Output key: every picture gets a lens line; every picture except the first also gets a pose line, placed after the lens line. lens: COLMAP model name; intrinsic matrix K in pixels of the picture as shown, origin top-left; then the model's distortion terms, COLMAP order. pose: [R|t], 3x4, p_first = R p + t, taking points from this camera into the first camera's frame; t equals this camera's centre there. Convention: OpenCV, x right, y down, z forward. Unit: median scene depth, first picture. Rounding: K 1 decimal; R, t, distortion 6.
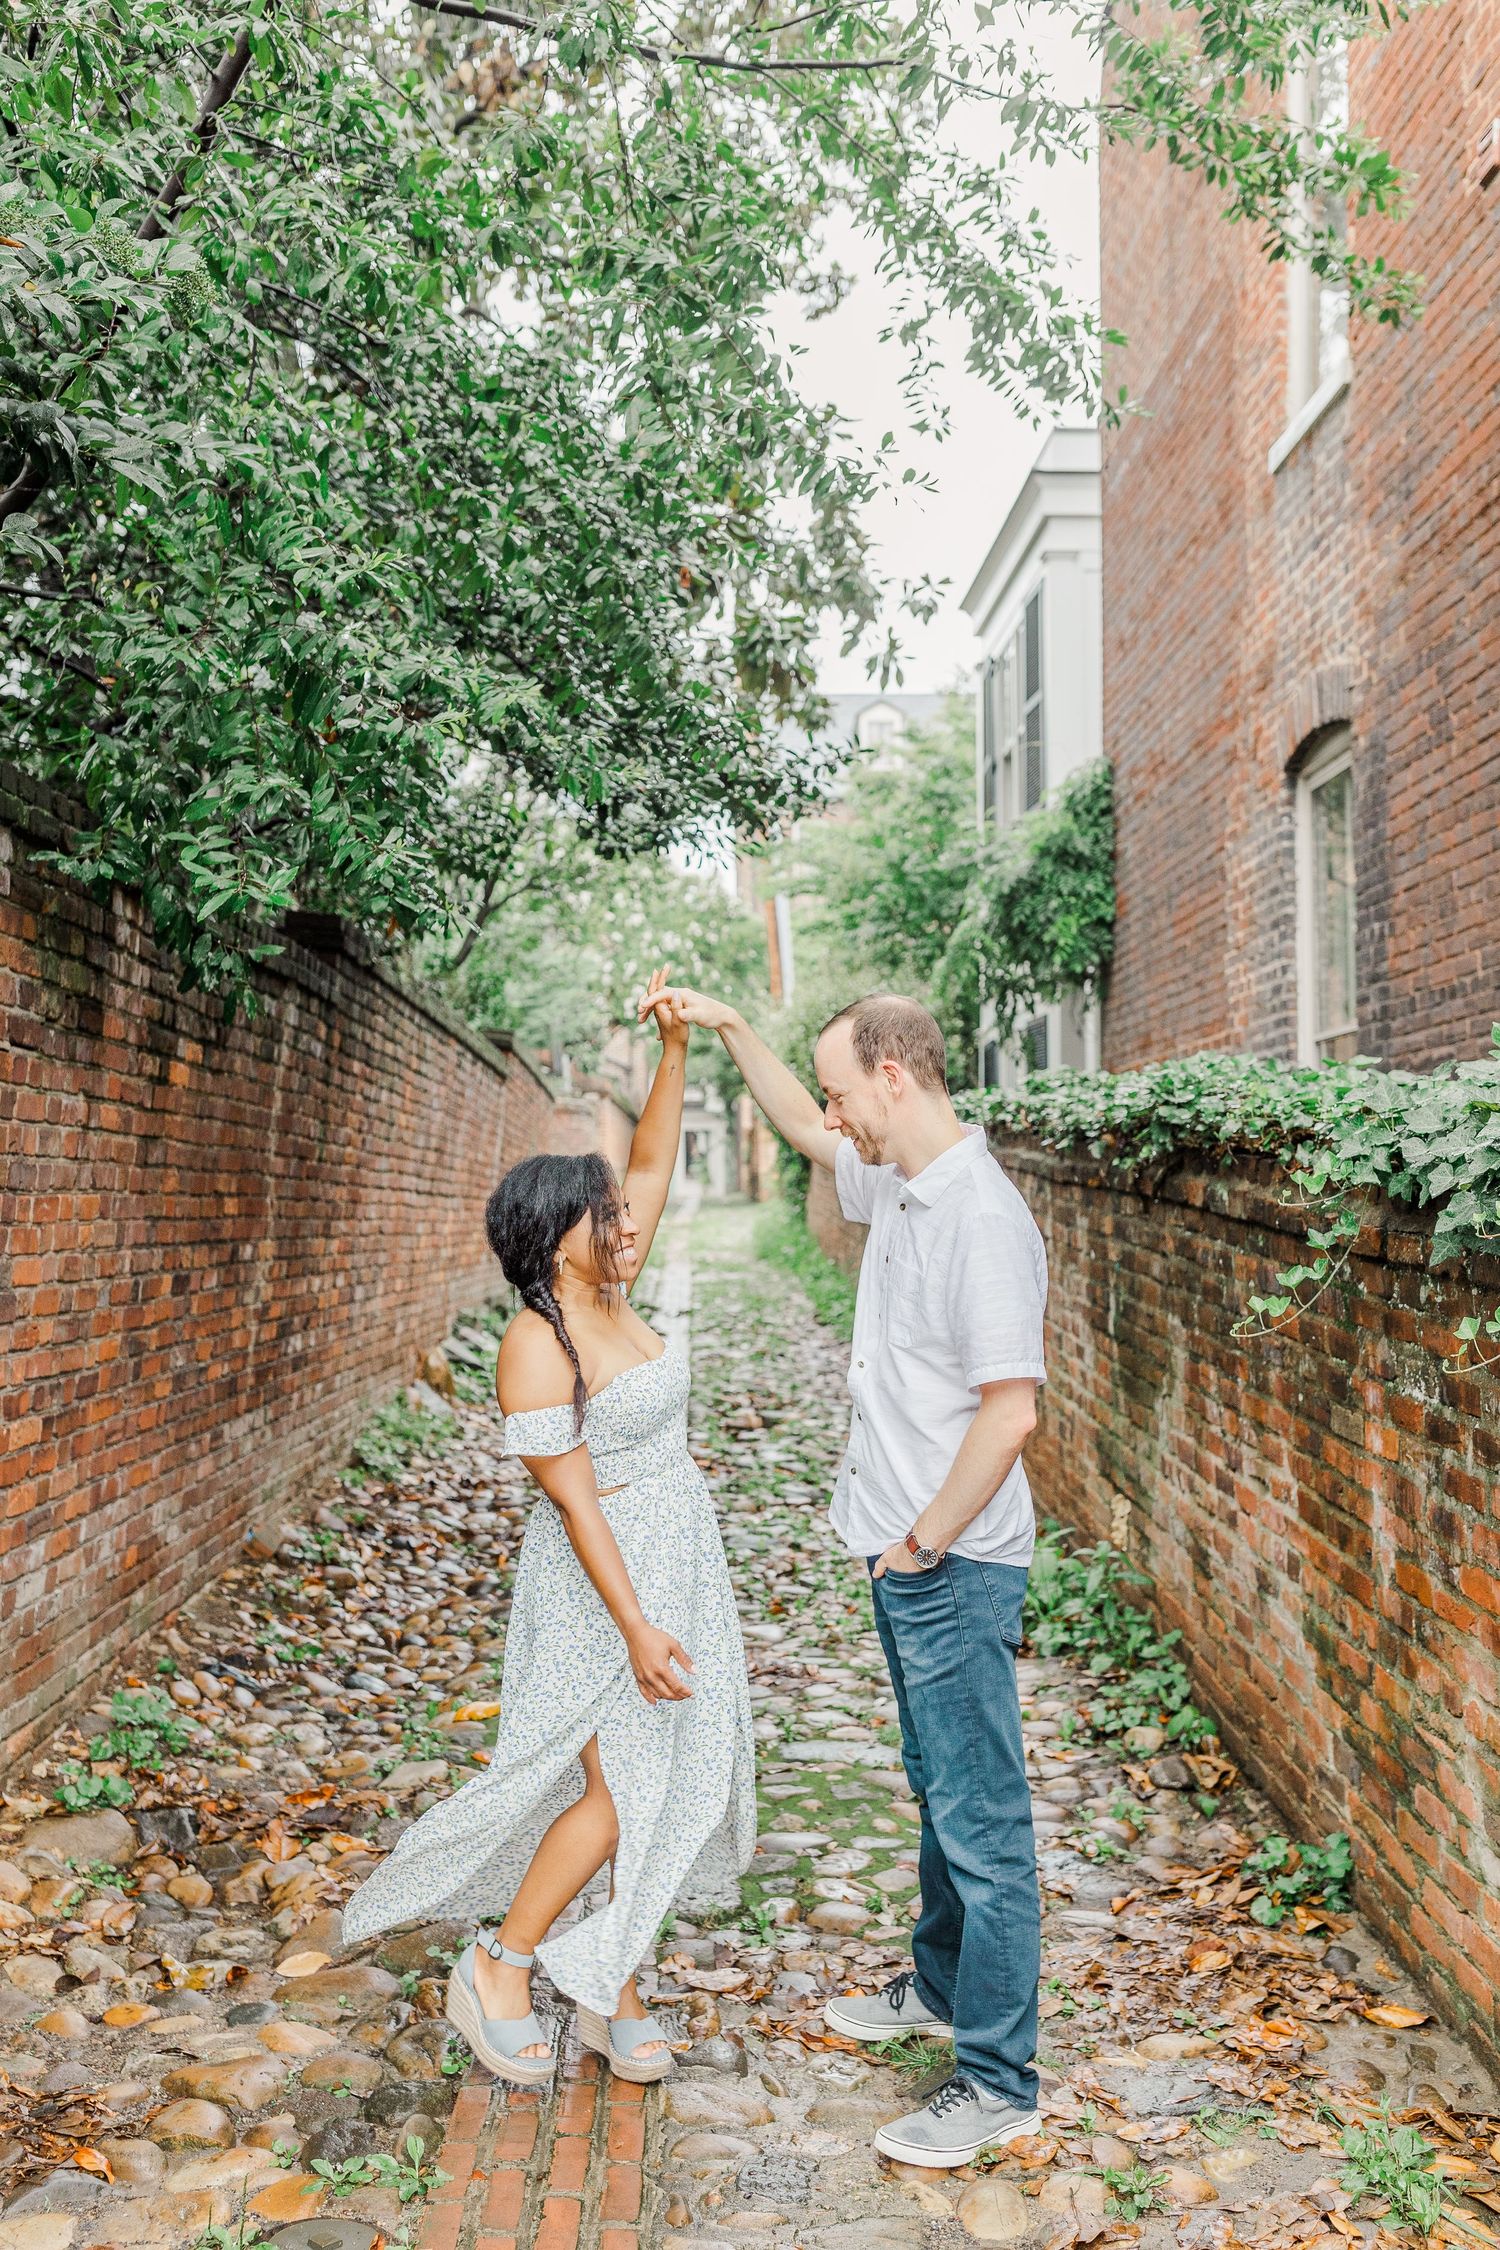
lens RADIAL K [[2172.3, 0, 747.8], [0, 2172.3, 1241.7], [0, 0, 1]] dist [0.009265, -0.015378]
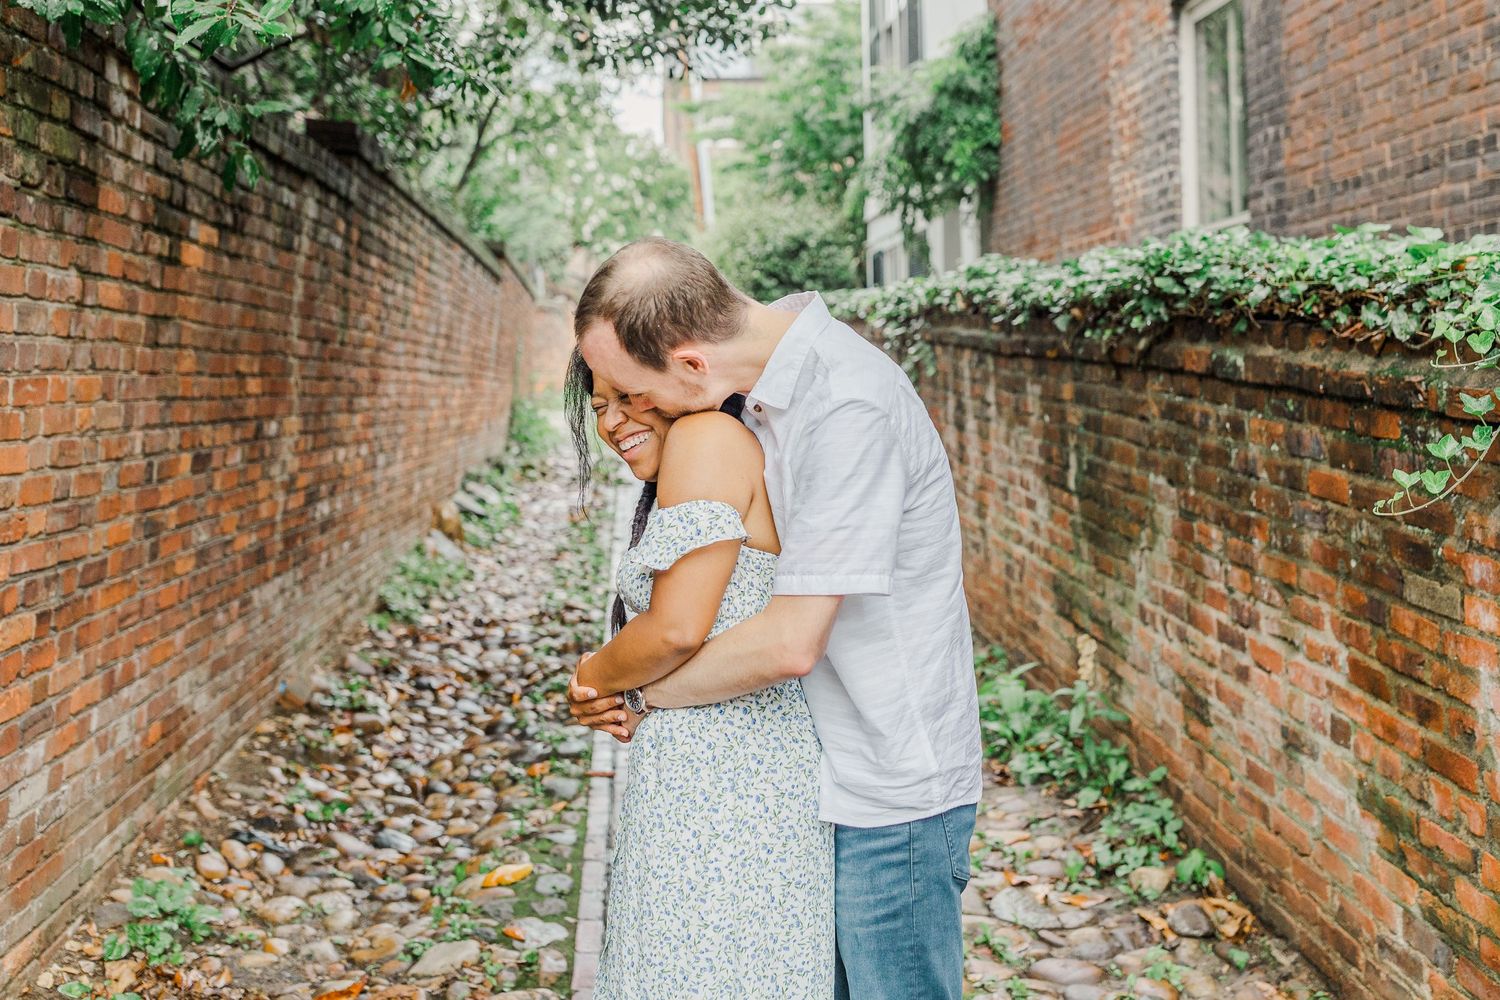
lens RADIAL K [[1646.8, 0, 843.3], [0, 1646.8, 438.8], [0, 0, 1]] dist [0.010191, -0.015654]
pose [[0.995282, -0.017261, 0.095474, -0.030402], [0.015402, 0.999678, 0.020170, -0.002348], [-0.095791, -0.018604, 0.995228, 0.179521]]
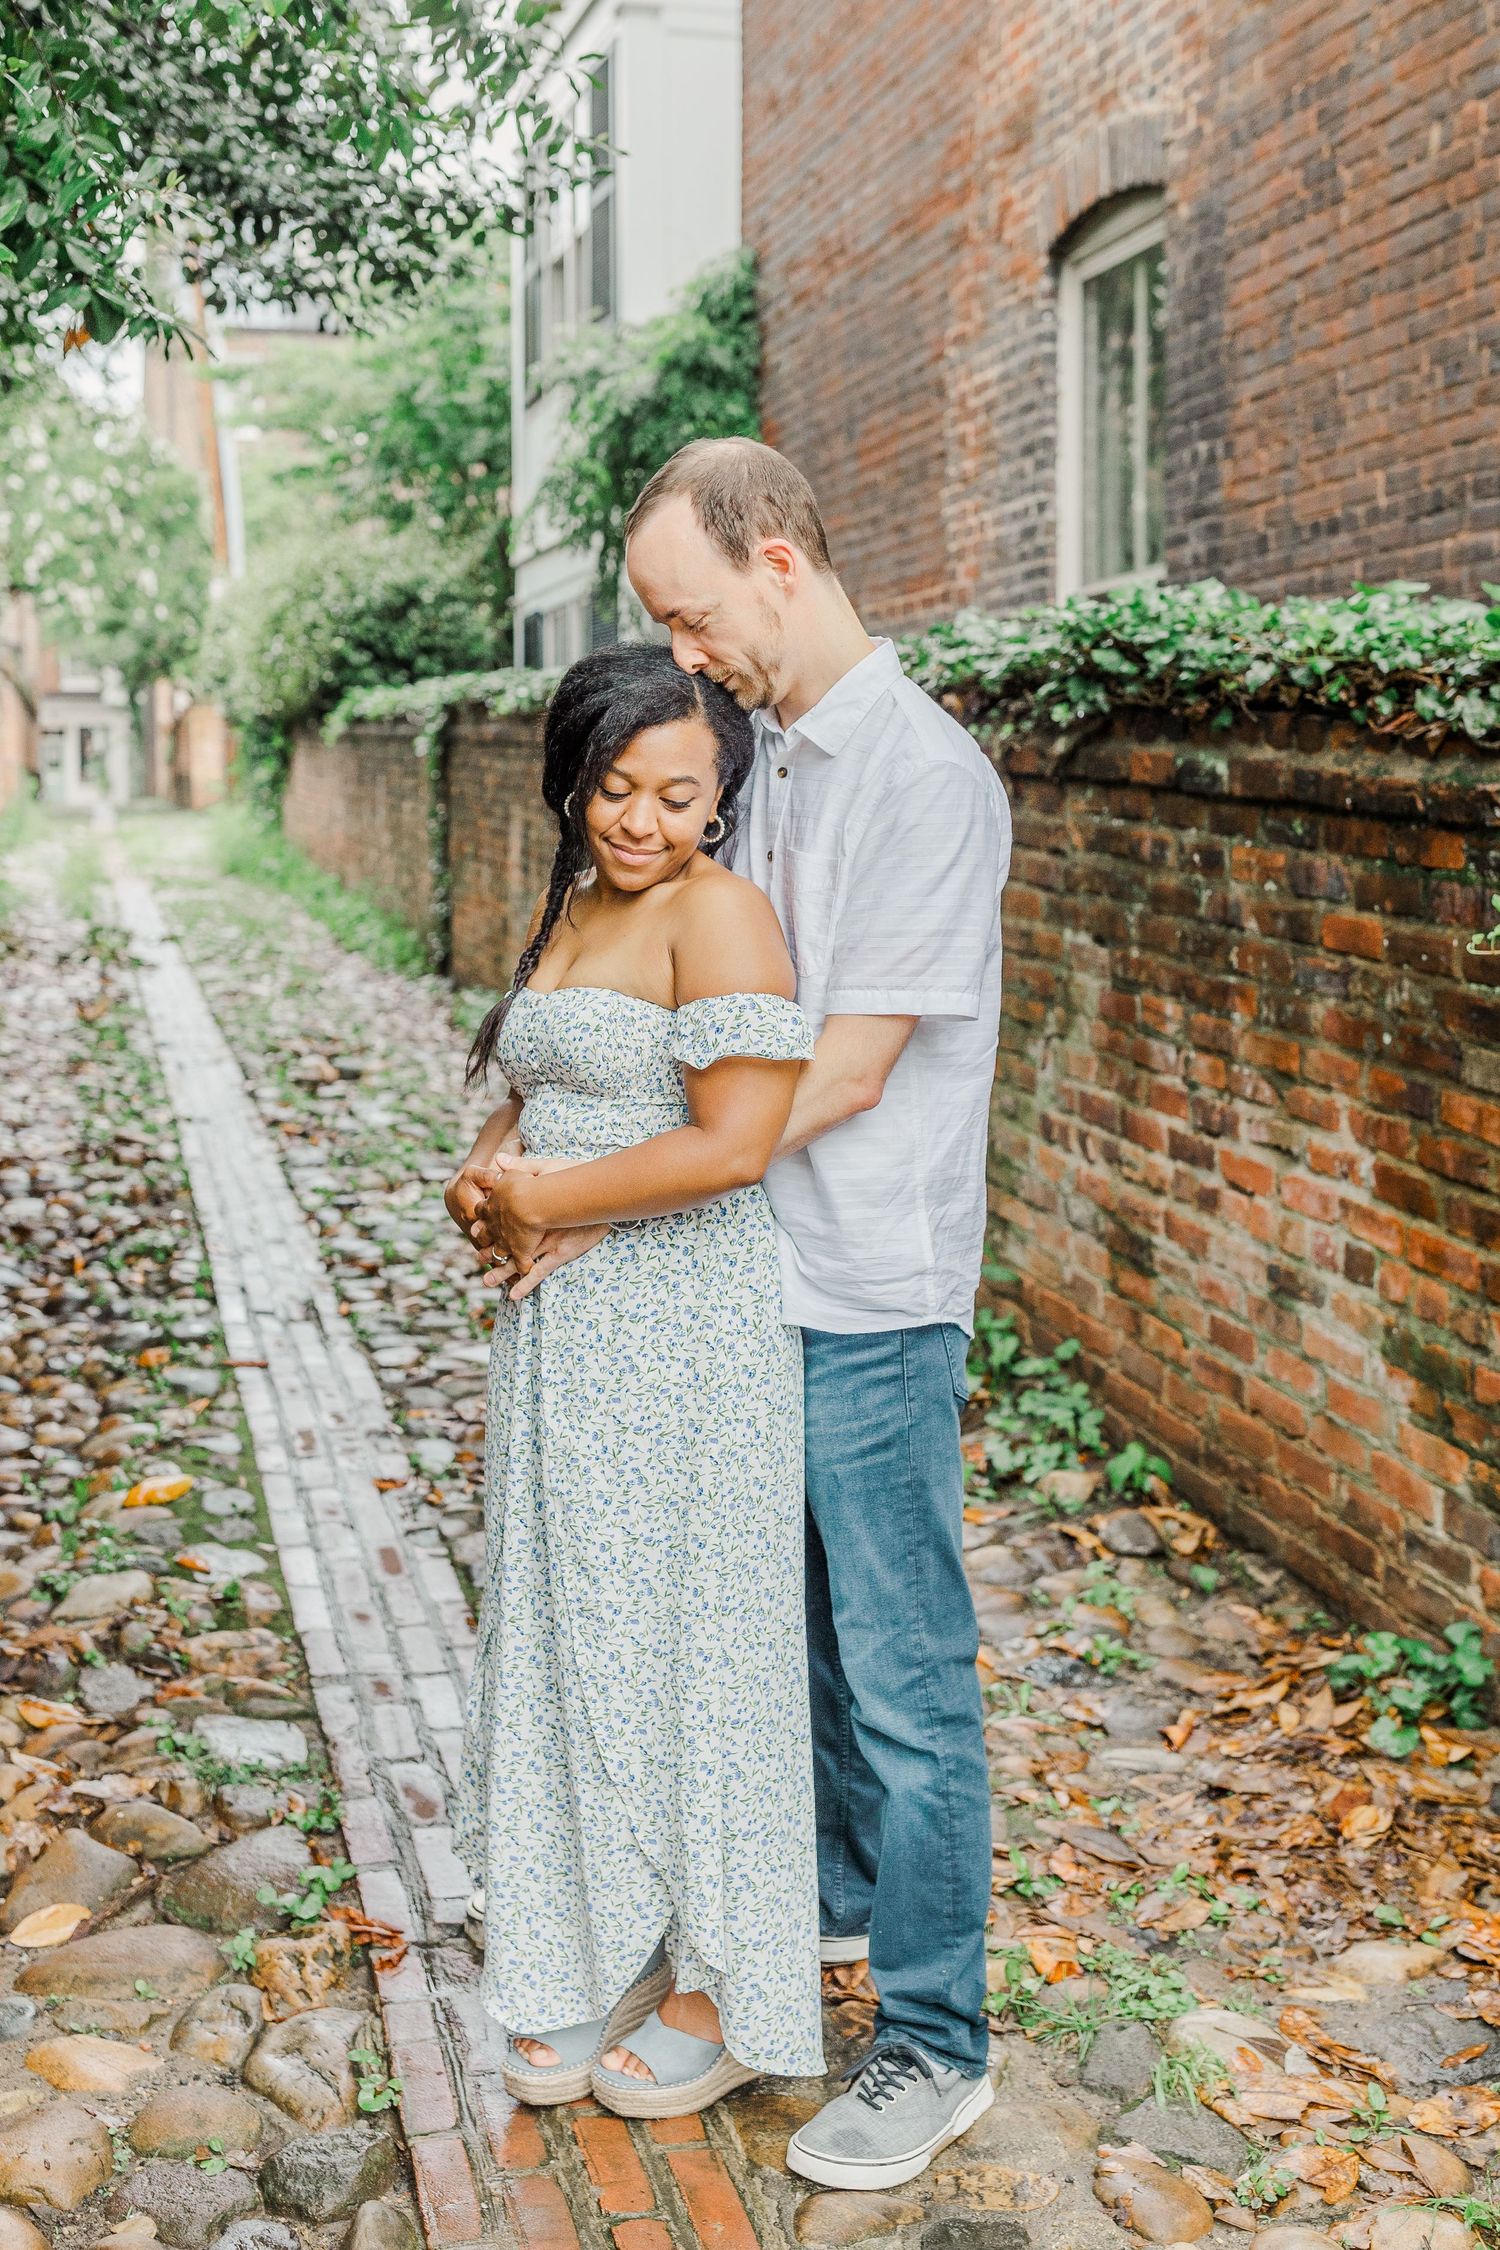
lens RADIAL K [[2548.2, 0, 749.9], [0, 2548.2, 1038.0], [0, 0, 1]] dist [0.014014, -0.028589]
pose [[0.978076, -0.011504, 0.207929, -0.088294], [-0.003390, 0.997461, 0.071135, 0.006972], [-0.208219, -0.070281, 0.975554, 0.130696]]
